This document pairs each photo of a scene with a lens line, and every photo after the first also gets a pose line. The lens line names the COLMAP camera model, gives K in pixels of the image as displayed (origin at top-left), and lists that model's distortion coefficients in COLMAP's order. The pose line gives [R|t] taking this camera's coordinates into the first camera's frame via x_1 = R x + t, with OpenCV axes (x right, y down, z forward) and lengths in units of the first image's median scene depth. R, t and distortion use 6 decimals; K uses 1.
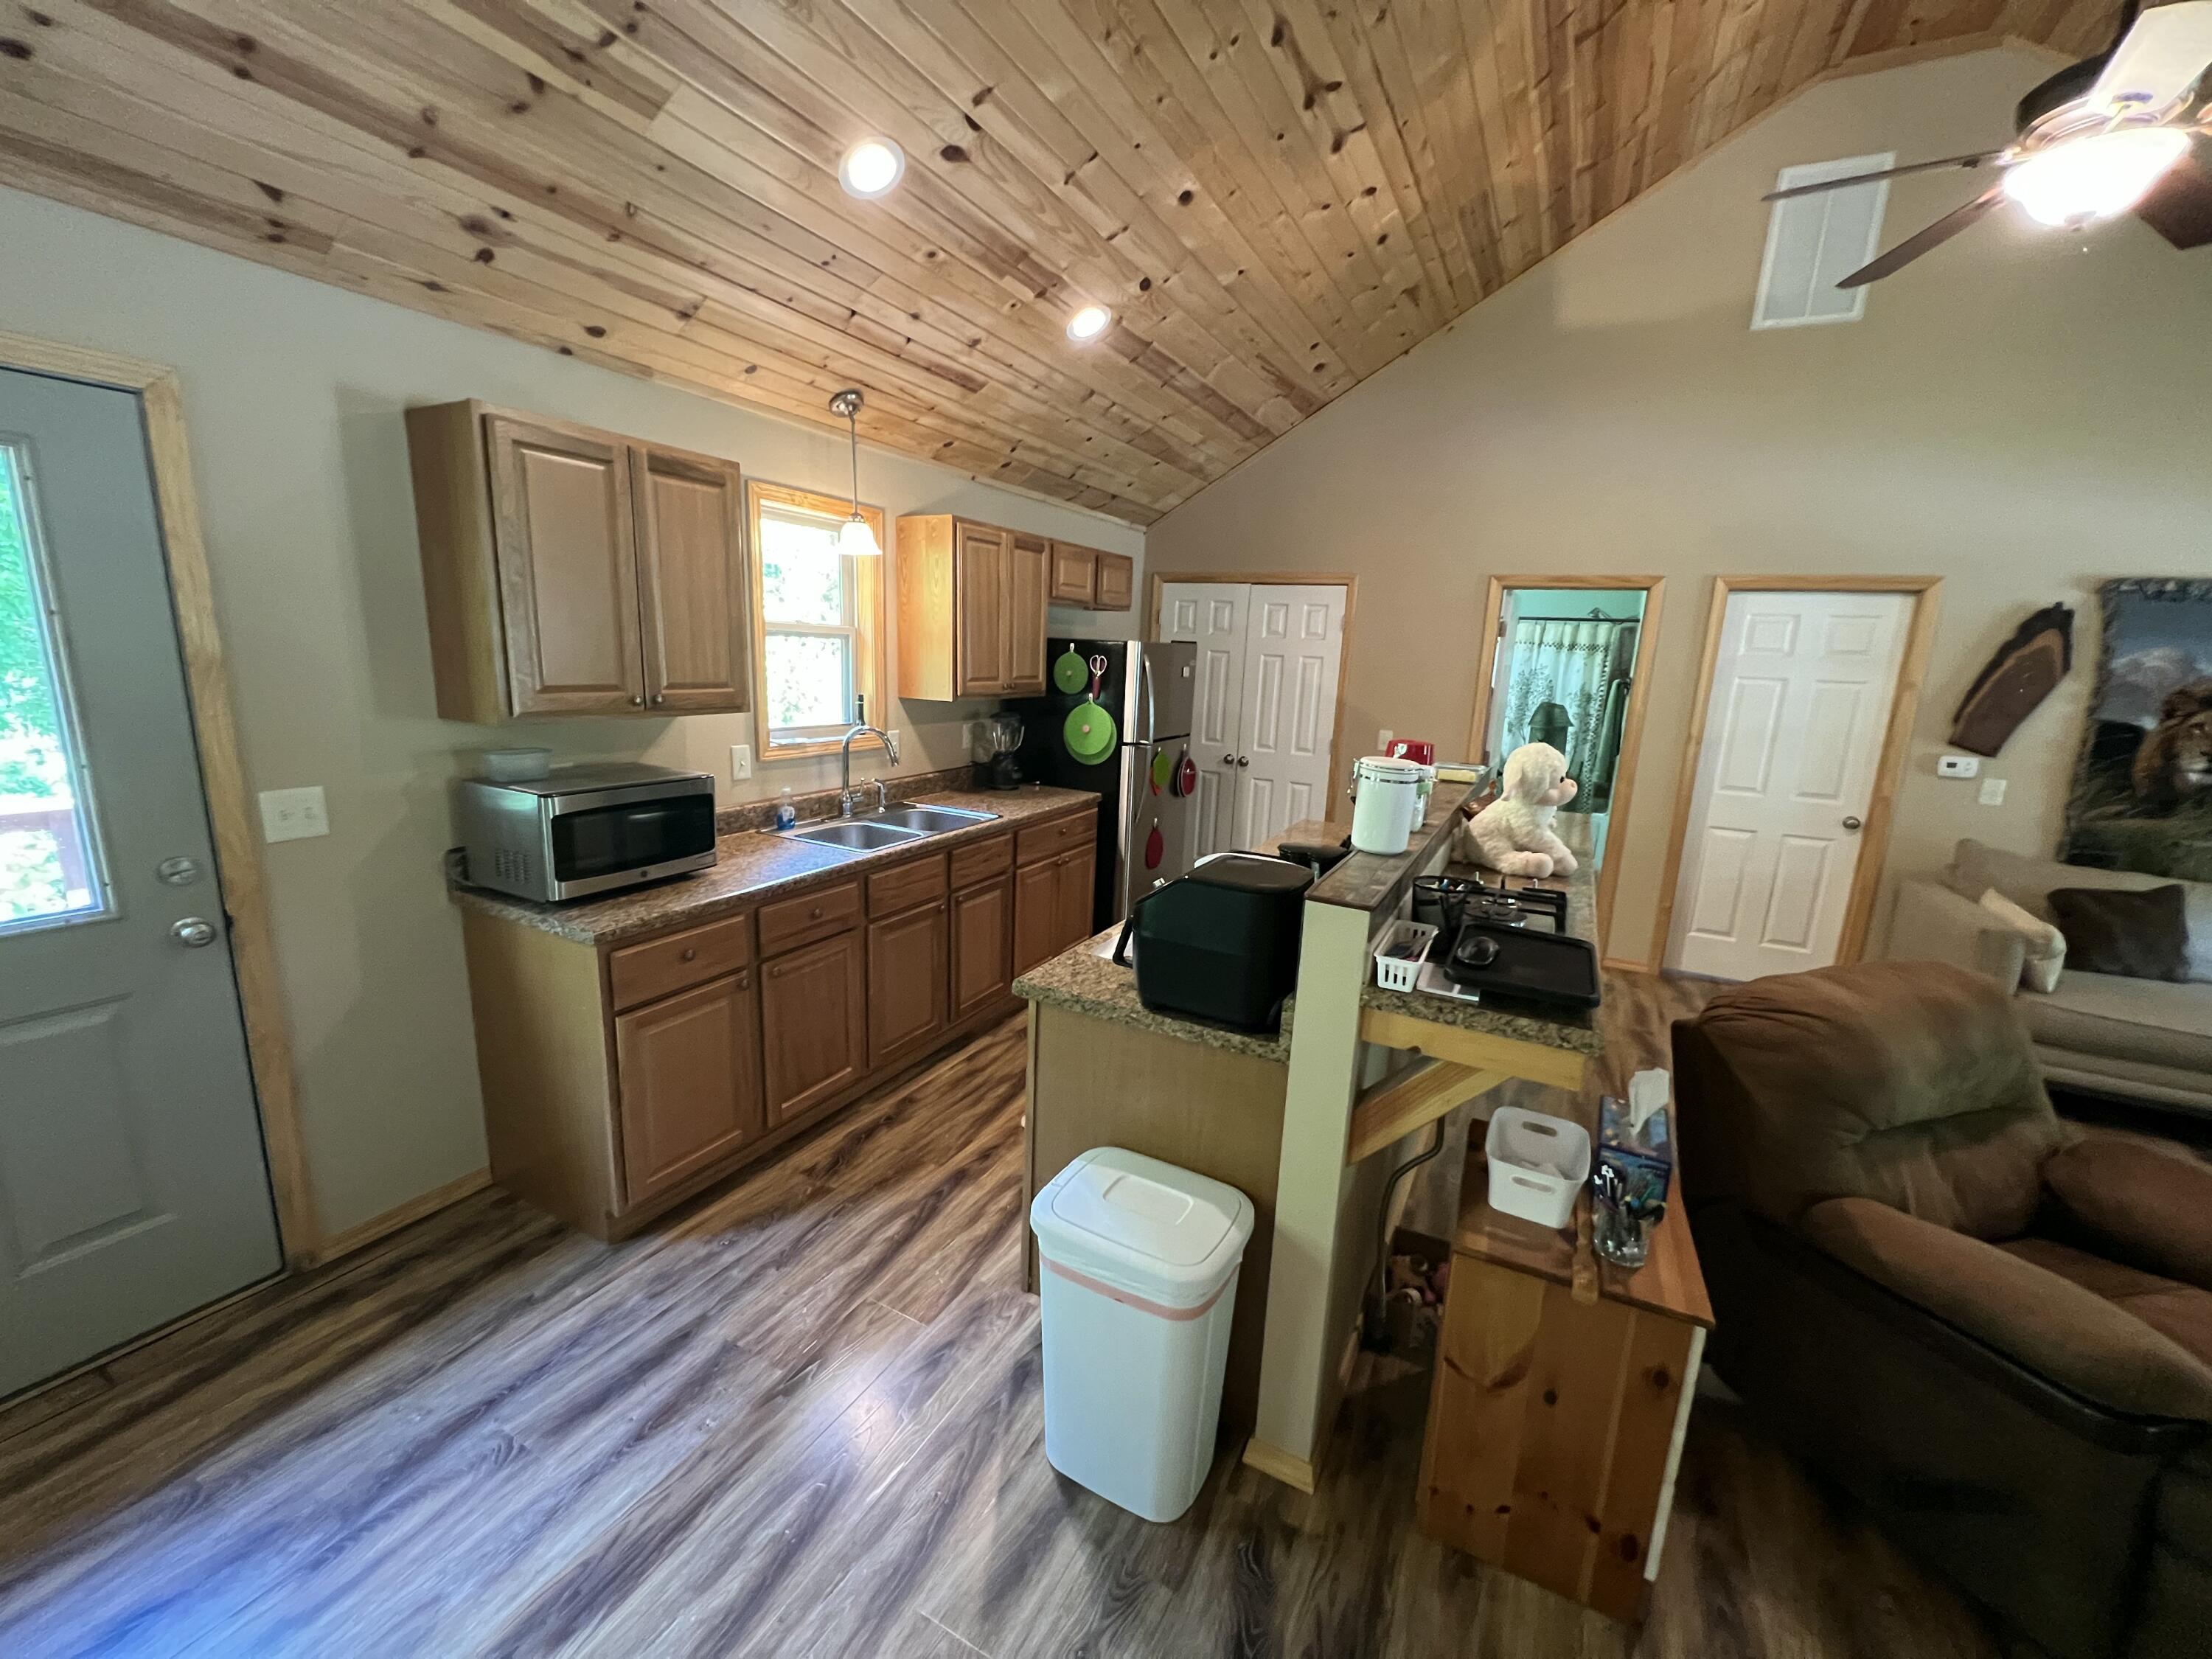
lens RADIAL K [[878.3, 0, 1106.6], [0, 878.3, 829.1], [0, 0, 1]] dist [0.001181, 0.000150]
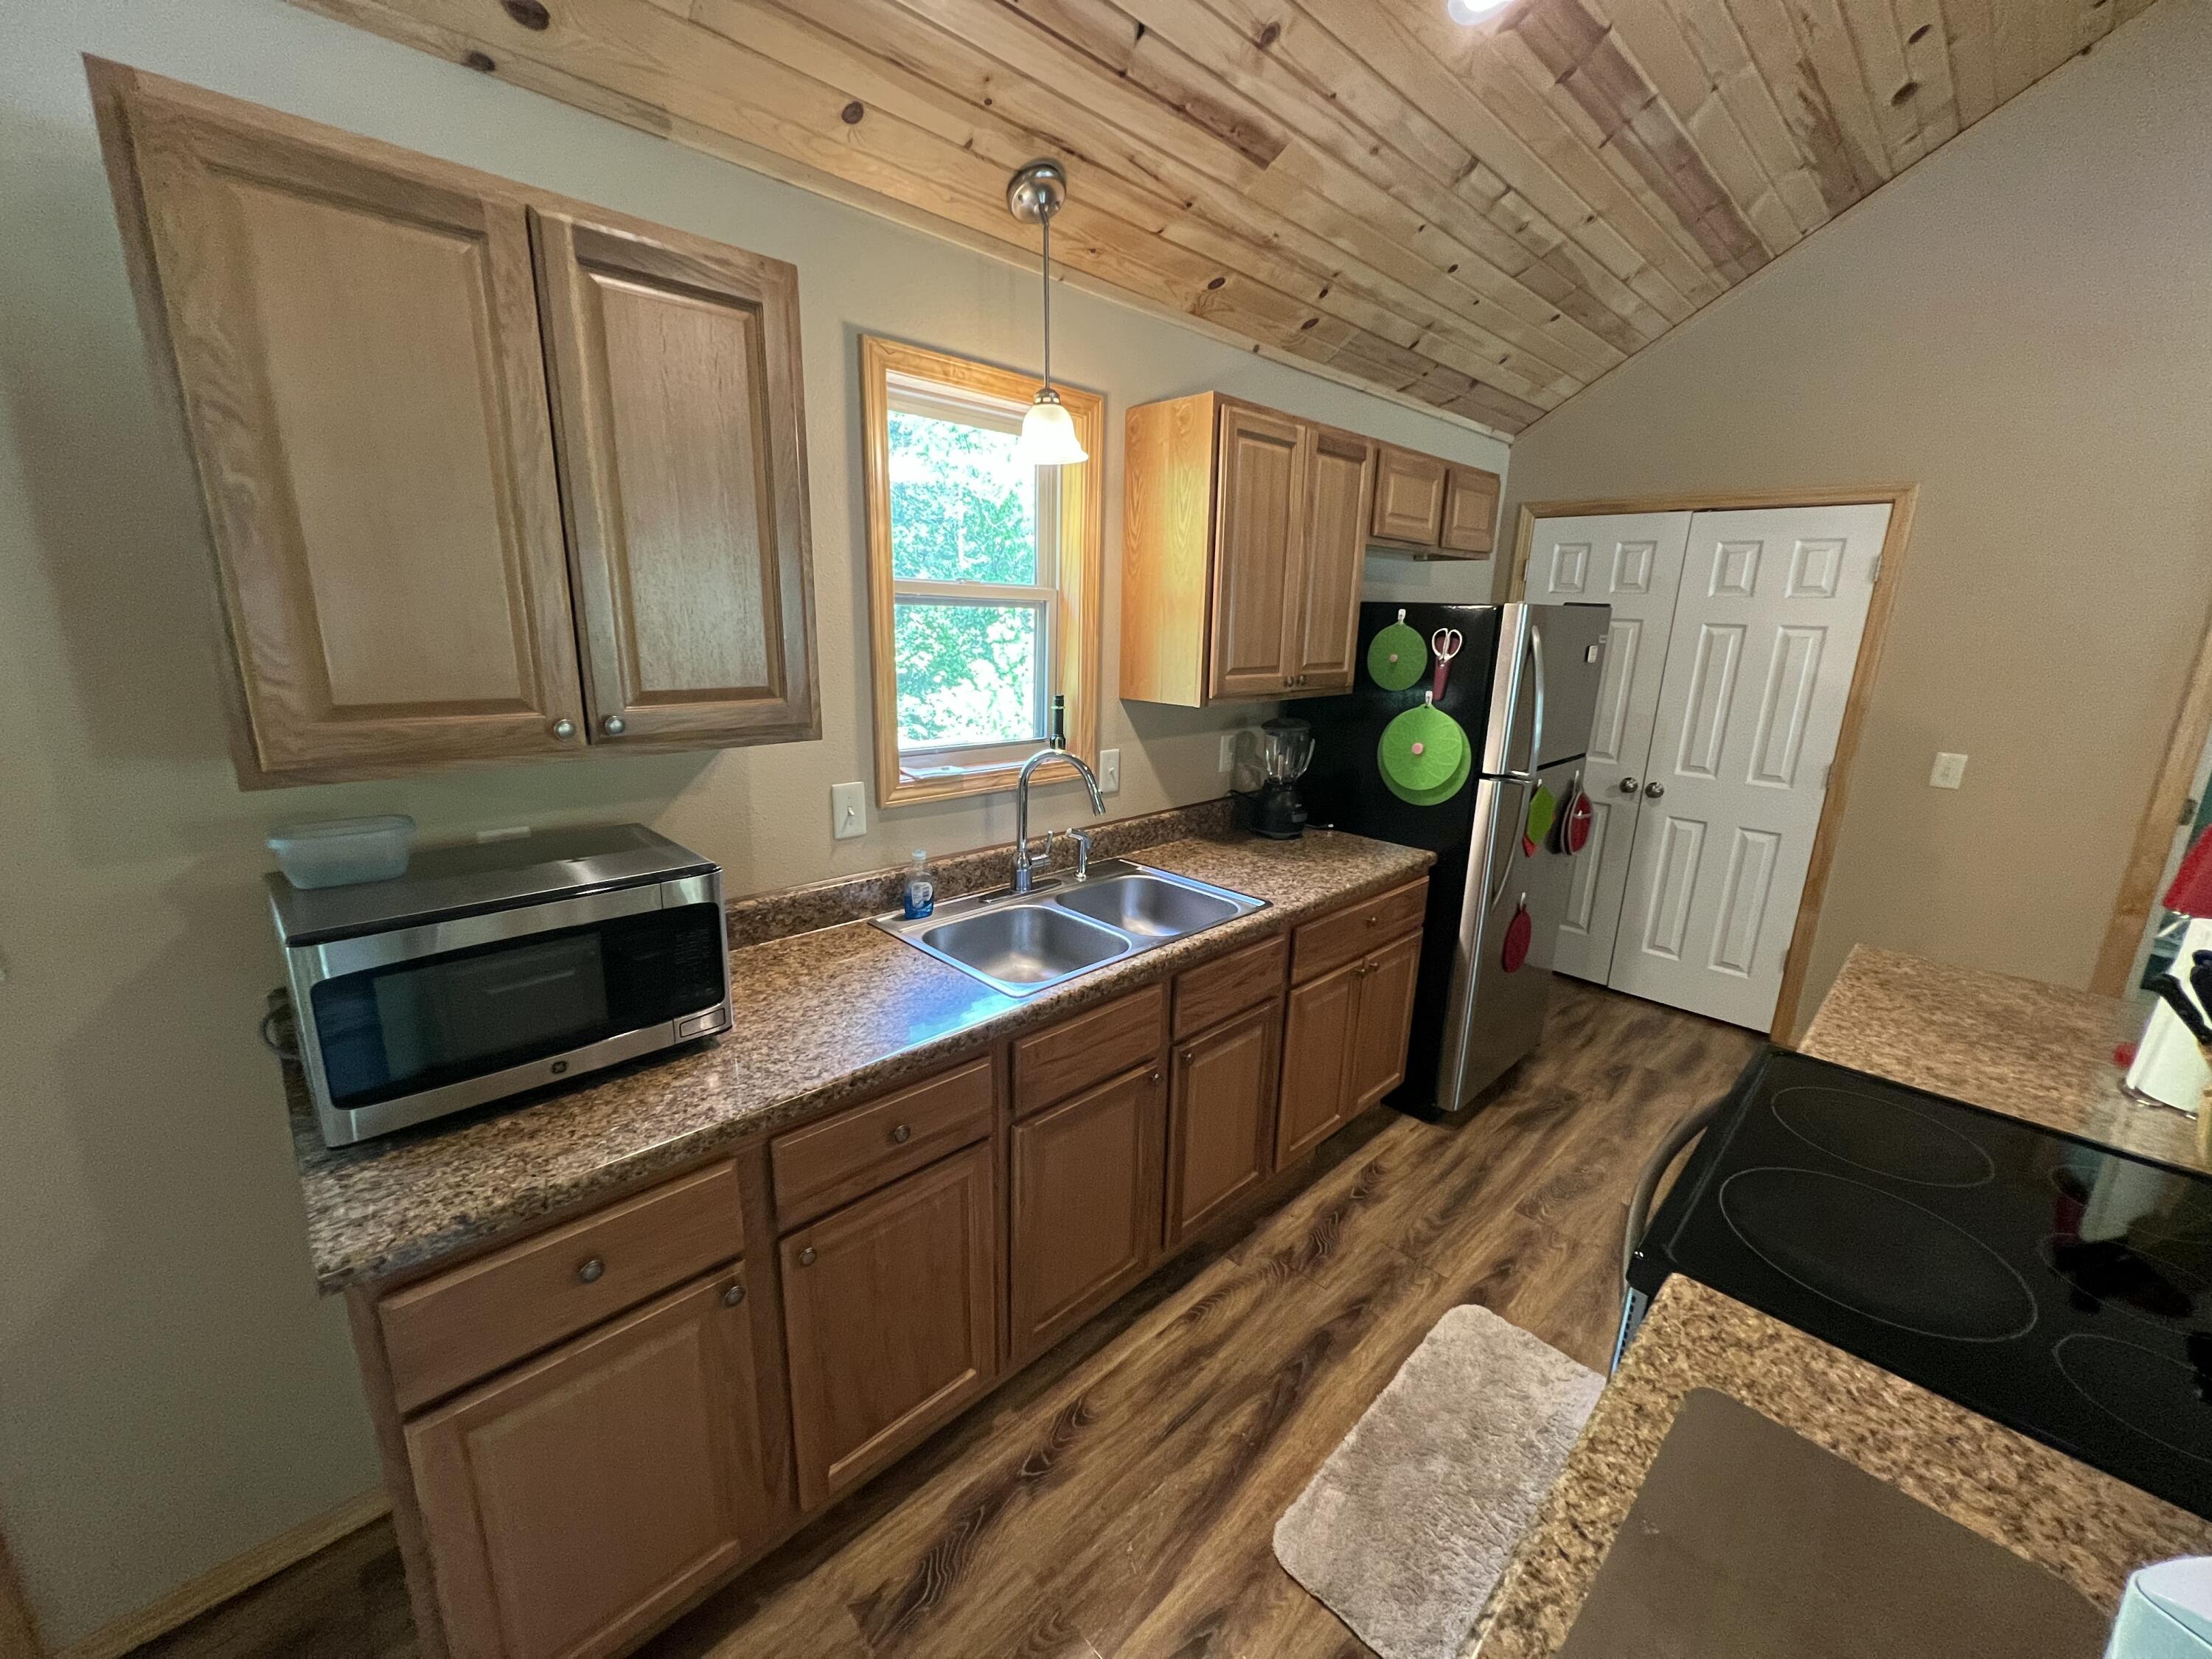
lens RADIAL K [[878.3, 0, 1103.7], [0, 878.3, 829.8], [0, 0, 1]] dist [0.001181, 0.000150]
pose [[0.950480, 0.057705, -0.305382, -0.050764], [-0.048859, 0.998137, 0.036536, -0.084955], [0.306921, -0.019806, 0.951529, 0.423461]]
